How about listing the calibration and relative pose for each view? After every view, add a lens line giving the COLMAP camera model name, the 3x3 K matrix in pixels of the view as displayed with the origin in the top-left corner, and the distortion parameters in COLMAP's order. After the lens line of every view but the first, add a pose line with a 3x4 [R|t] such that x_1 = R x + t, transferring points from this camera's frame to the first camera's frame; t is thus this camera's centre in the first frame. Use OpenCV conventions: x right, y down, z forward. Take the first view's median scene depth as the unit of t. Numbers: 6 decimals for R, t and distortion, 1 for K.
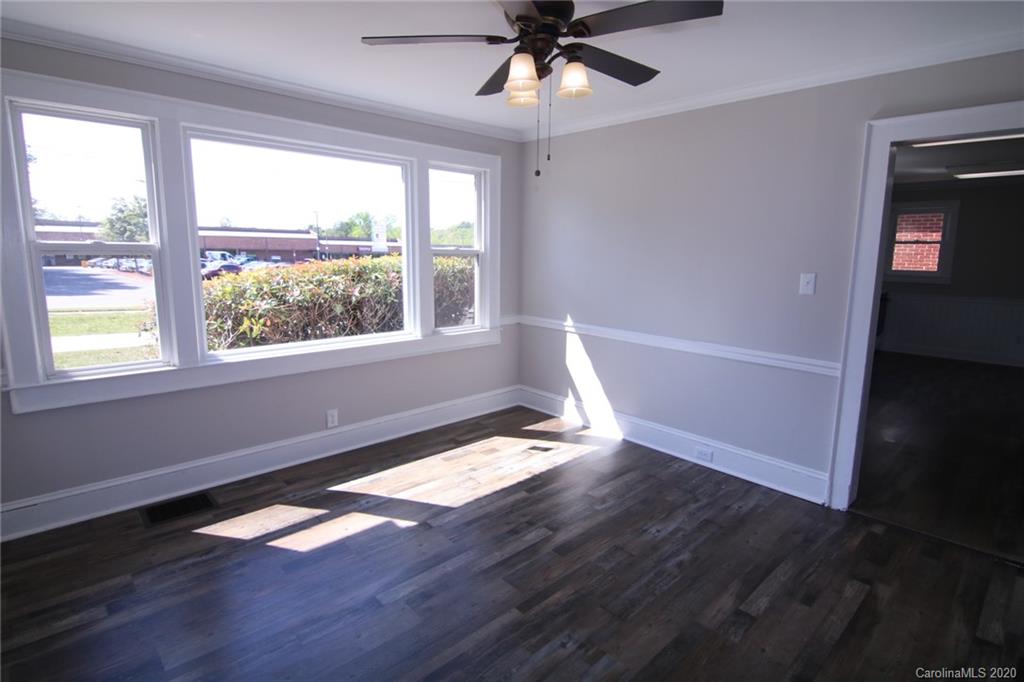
lens RADIAL K [[522.0, 0, 513.8], [0, 522.0, 336.6], [0, 0, 1]] dist [-0.005343, -0.011582]
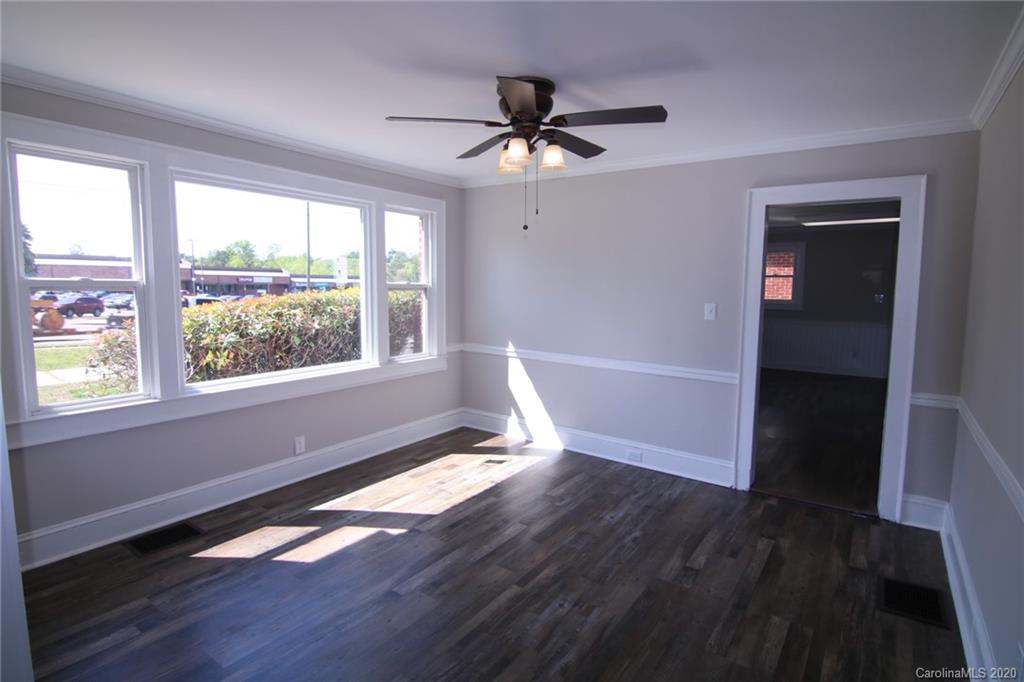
lens RADIAL K [[522.0, 0, 513.8], [0, 522.0, 336.6], [0, 0, 1]] dist [-0.005343, -0.011582]
pose [[0.979580, -0.020566, 0.200002, -0.171123], [0.032038, 0.998011, -0.054291, 0.013278], [-0.198487, 0.059590, 0.978290, -0.154112]]
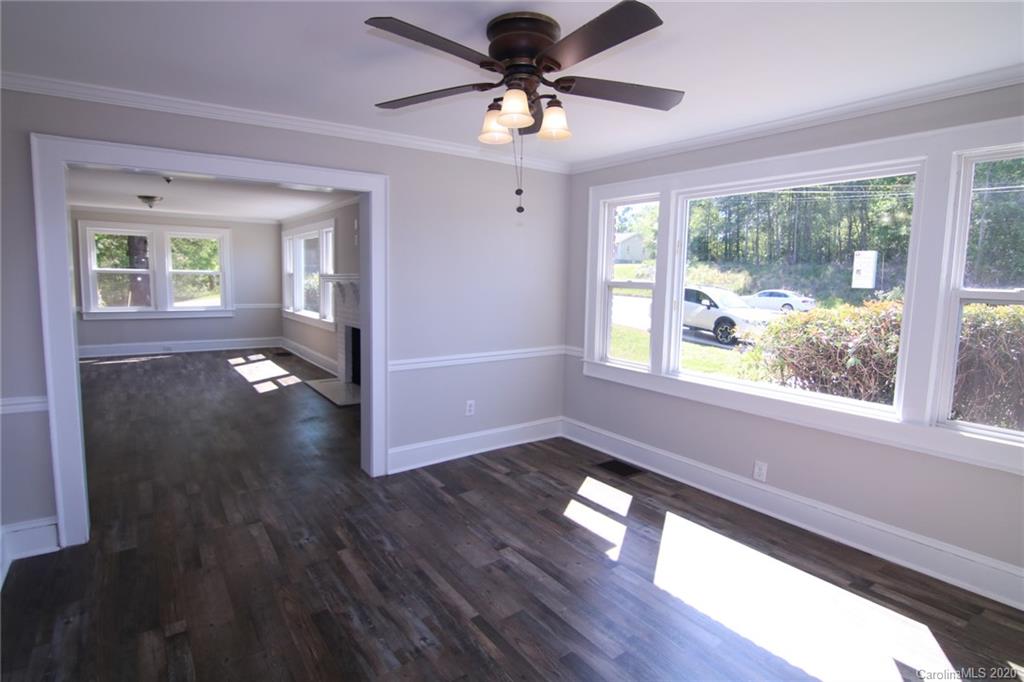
lens RADIAL K [[522.0, 0, 513.8], [0, 522.0, 336.6], [0, 0, 1]] dist [-0.005343, -0.011582]
pose [[-0.125195, 0.099310, -0.987149, 0.754357], [-0.177741, 0.976635, 0.120794, -0.138140], [0.976081, 0.190580, -0.104618, 0.810967]]
